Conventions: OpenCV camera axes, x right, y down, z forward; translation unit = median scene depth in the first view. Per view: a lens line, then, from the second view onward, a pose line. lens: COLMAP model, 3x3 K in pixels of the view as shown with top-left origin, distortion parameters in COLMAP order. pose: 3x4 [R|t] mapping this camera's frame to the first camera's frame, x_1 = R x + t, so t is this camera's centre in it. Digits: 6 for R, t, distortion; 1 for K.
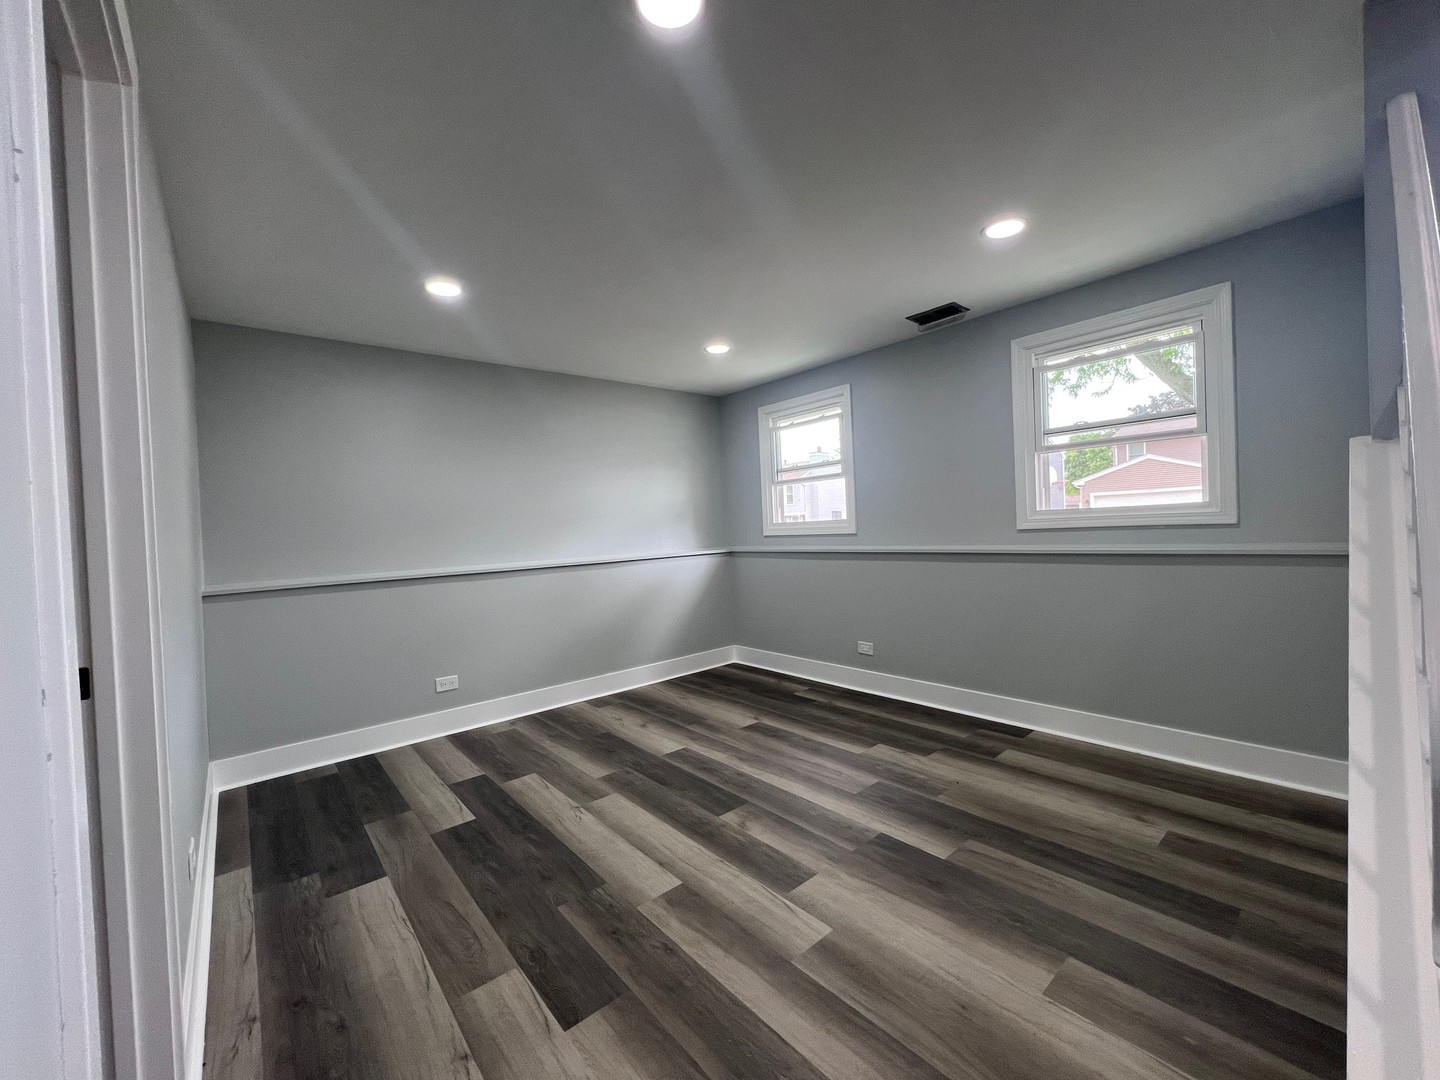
lens RADIAL K [[574.1, 0, 717.7], [0, 574.1, 536.3], [0, 0, 1]] dist [-0.002975, 0.000918]
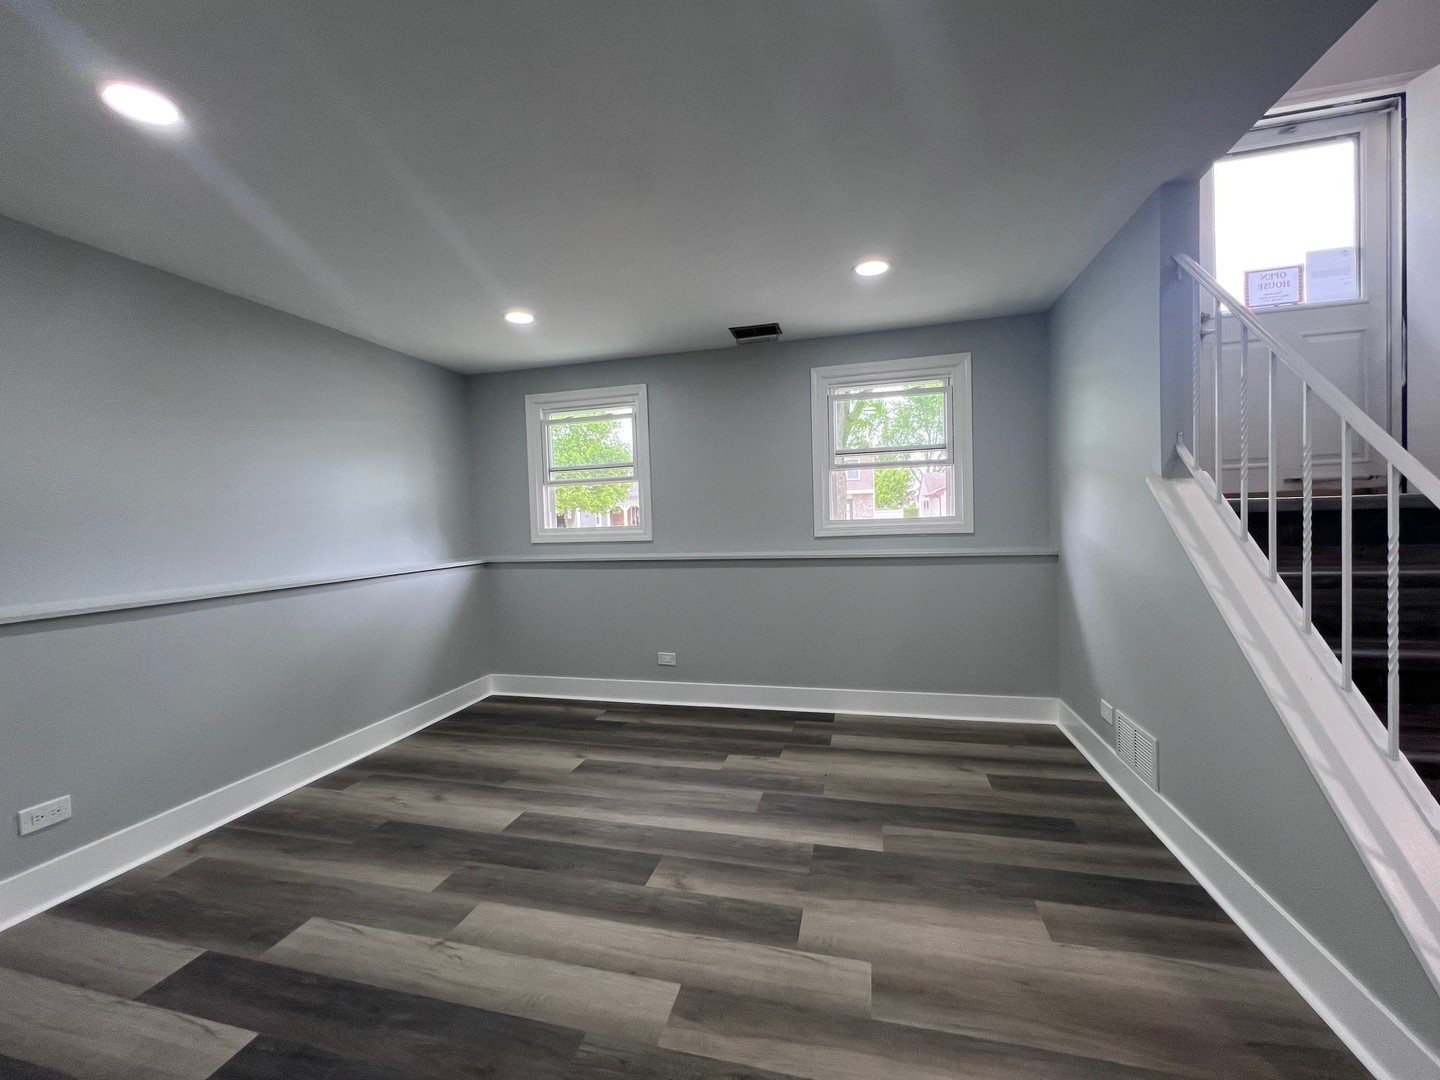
lens RADIAL K [[574.1, 0, 719.4], [0, 574.1, 538.0], [0, 0, 1]] dist [-0.002975, 0.000918]
pose [[0.818021, 0.001152, 0.575188, -0.328009], [0.003911, 0.999964, -0.007565, -0.002347], [-0.575176, 0.008438, 0.817986, 0.222830]]
